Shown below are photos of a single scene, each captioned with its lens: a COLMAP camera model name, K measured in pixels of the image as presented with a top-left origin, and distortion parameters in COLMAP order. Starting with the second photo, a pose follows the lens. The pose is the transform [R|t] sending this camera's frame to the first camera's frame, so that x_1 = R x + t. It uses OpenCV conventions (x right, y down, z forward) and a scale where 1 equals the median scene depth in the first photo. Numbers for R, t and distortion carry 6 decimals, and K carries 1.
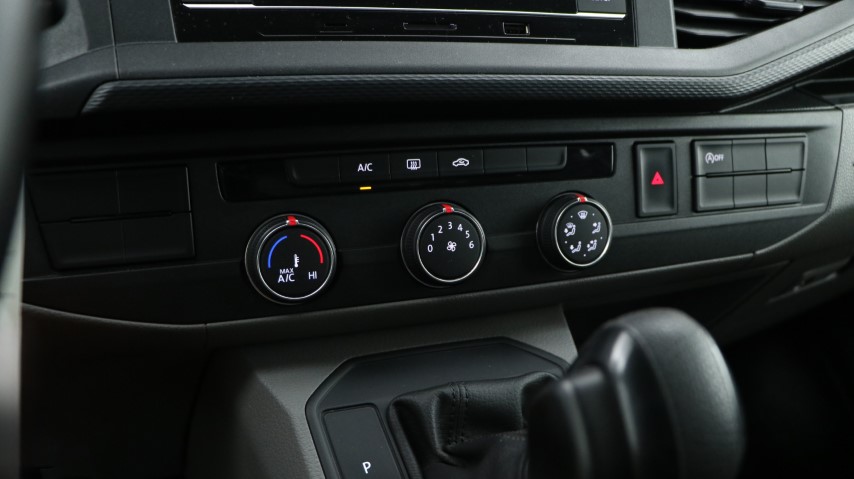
lens RADIAL K [[692.7, 0, 427.0], [0, 692.7, 239.5], [0, 0, 1]] dist [-0.006752, -0.000421]
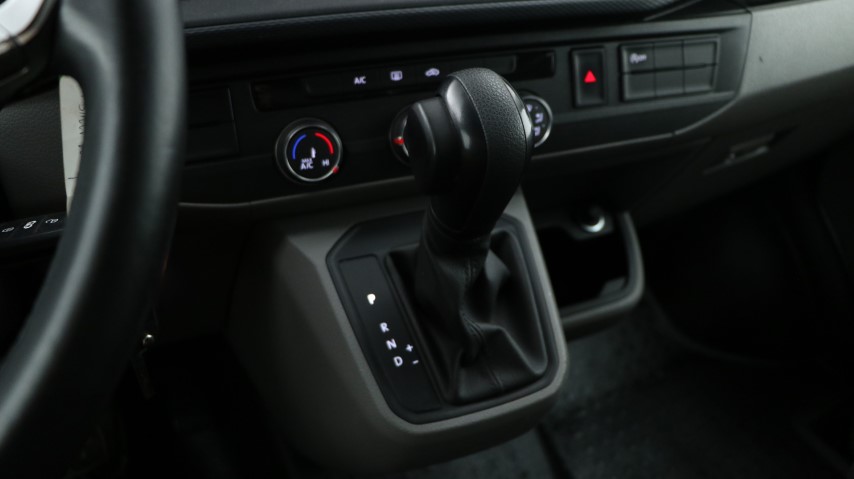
lens RADIAL K [[850.7, 0, 427.0], [0, 850.7, 239.5], [0, 0, 1]] dist [-0.101610, -0.000010]
pose [[0.997093, -0.035199, -0.067583, 0.125478], [0.042958, 0.992201, 0.117013, 0.013881], [0.062937, -0.119576, 0.990828, -0.584764]]
